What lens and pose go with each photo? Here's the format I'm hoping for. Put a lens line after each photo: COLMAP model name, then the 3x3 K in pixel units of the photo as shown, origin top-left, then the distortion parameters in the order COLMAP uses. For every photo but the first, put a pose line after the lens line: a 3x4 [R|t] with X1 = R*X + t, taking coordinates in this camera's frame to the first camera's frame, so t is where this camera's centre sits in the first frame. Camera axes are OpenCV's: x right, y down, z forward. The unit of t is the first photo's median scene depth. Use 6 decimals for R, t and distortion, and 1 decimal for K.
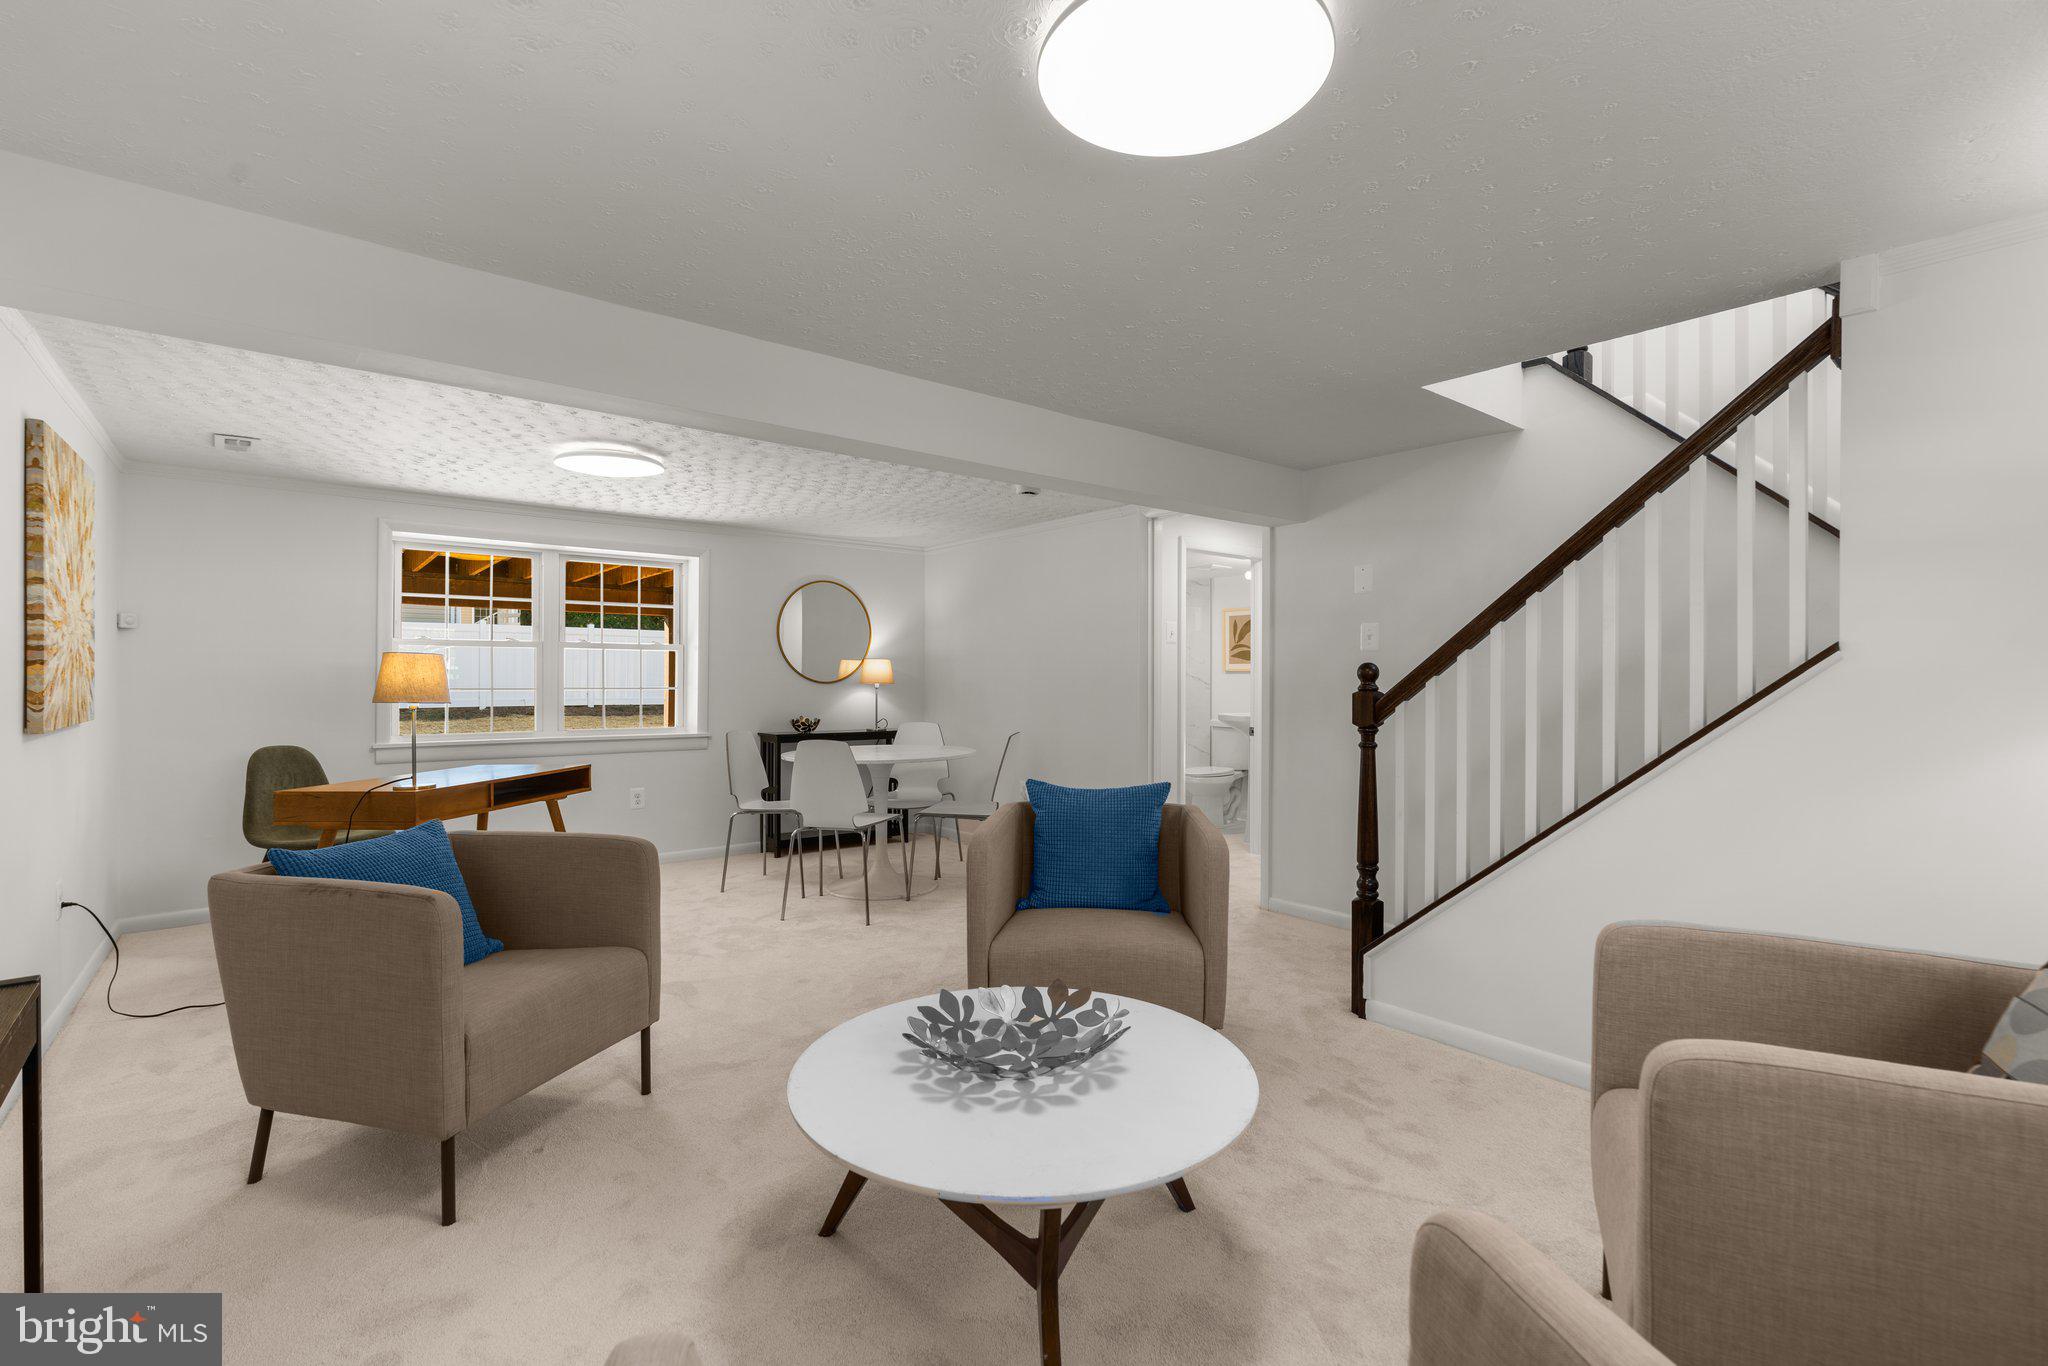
lens RADIAL K [[926.5, 0, 1033.1], [0, 926.5, 688.4], [0, 0, 1]] dist [-0.003198, -0.000158]
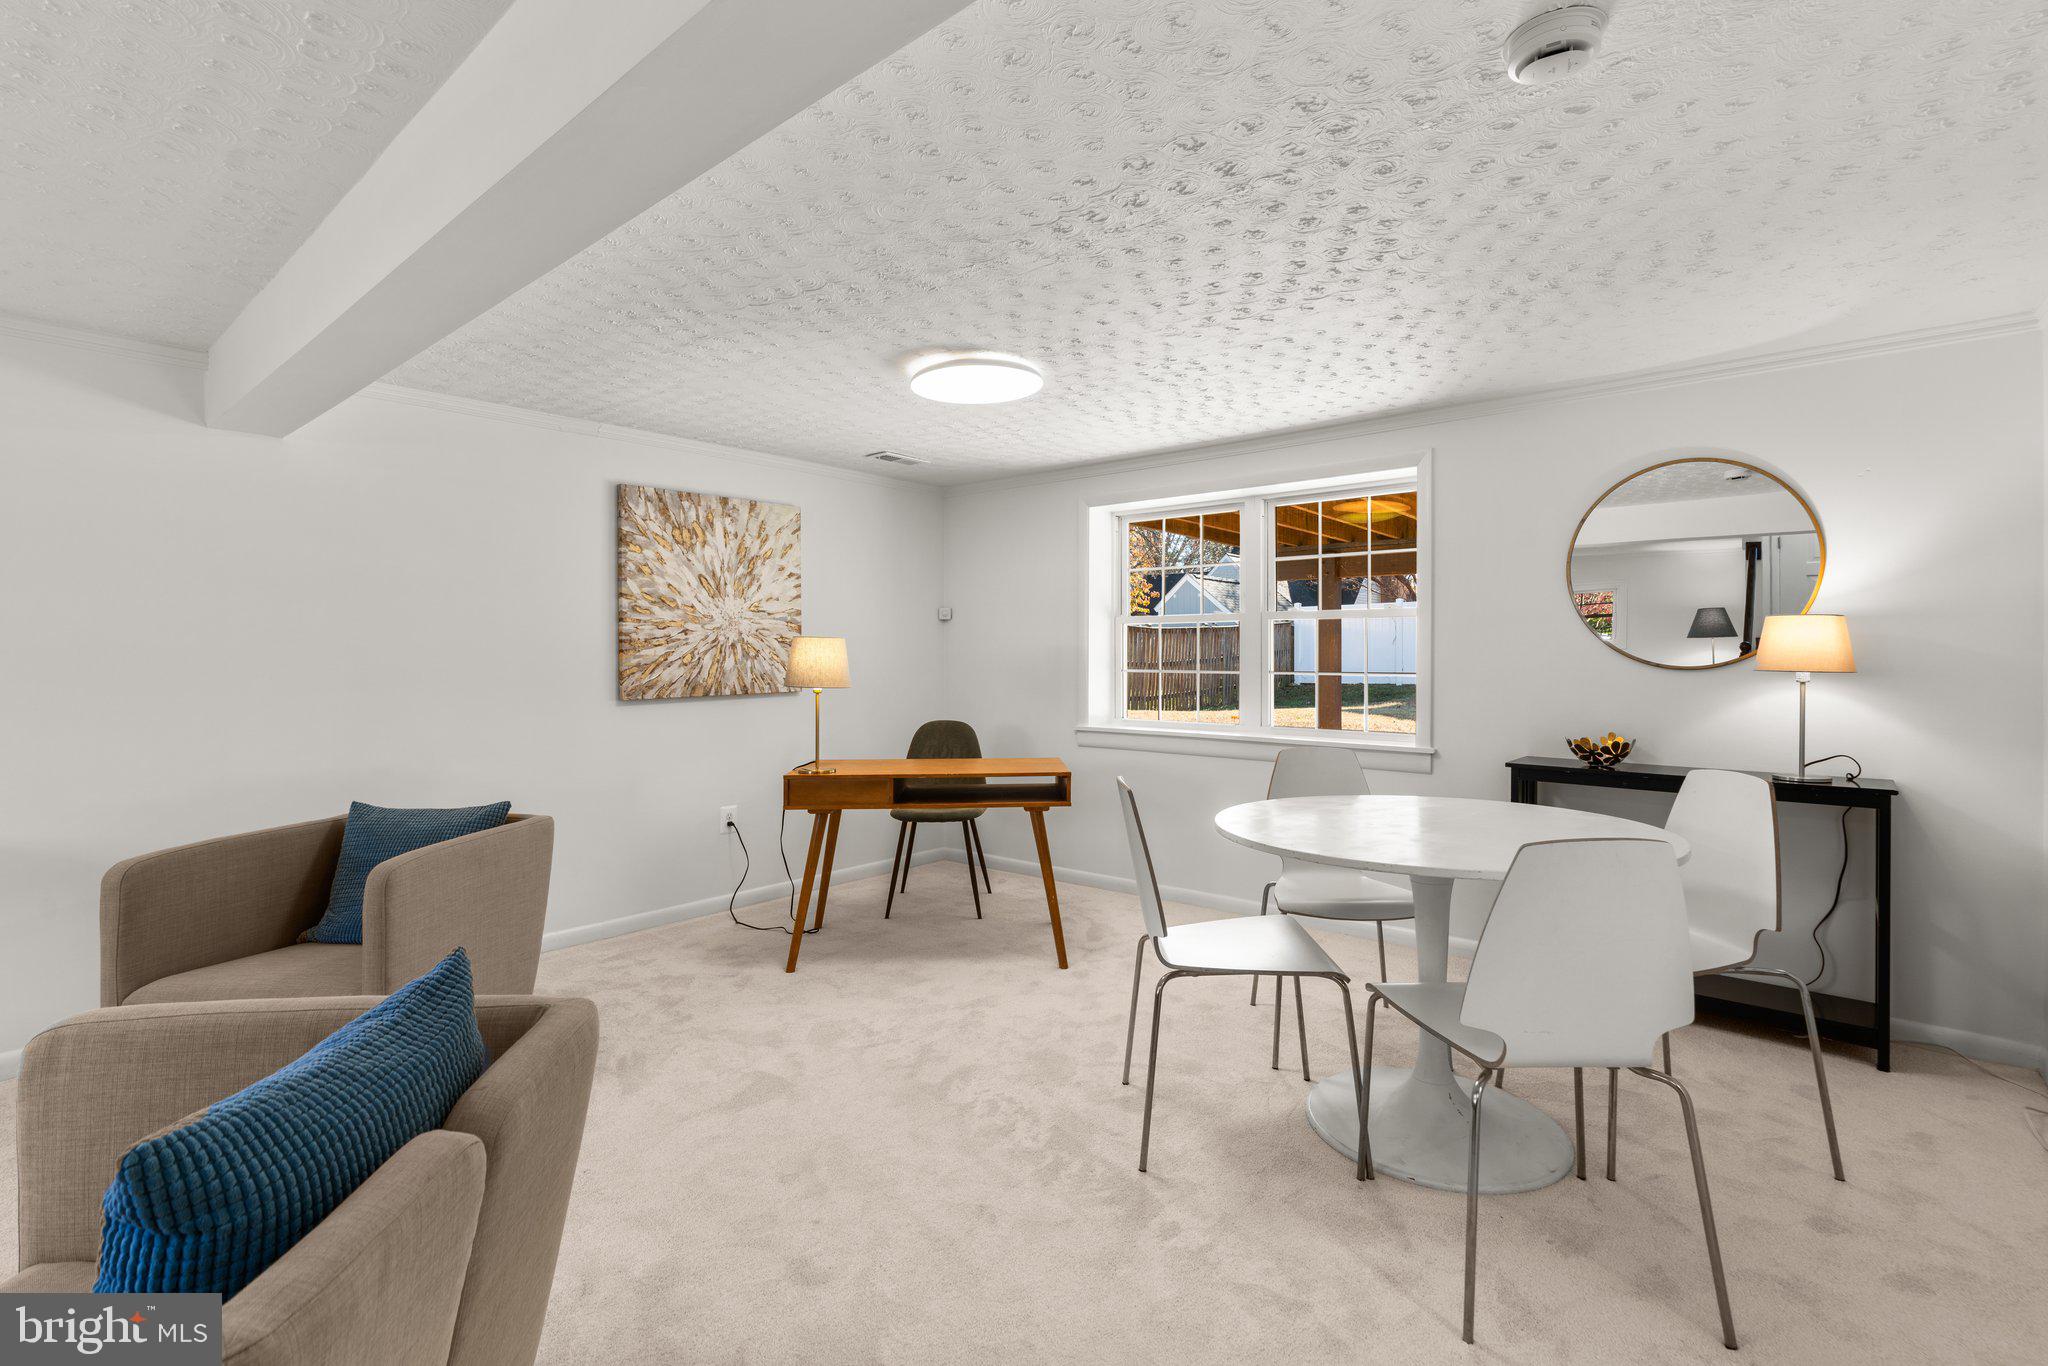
lens RADIAL K [[940.6, 0, 1023.8], [0, 940.6, 649.6], [0, 0, 1]] dist [-0.001551, -0.000111]
pose [[0.163765, -0.006383, -0.986479, 0.241120], [-0.006435, 0.999951, -0.007538, -0.011637], [0.986478, 0.007582, 0.163716, 0.681469]]
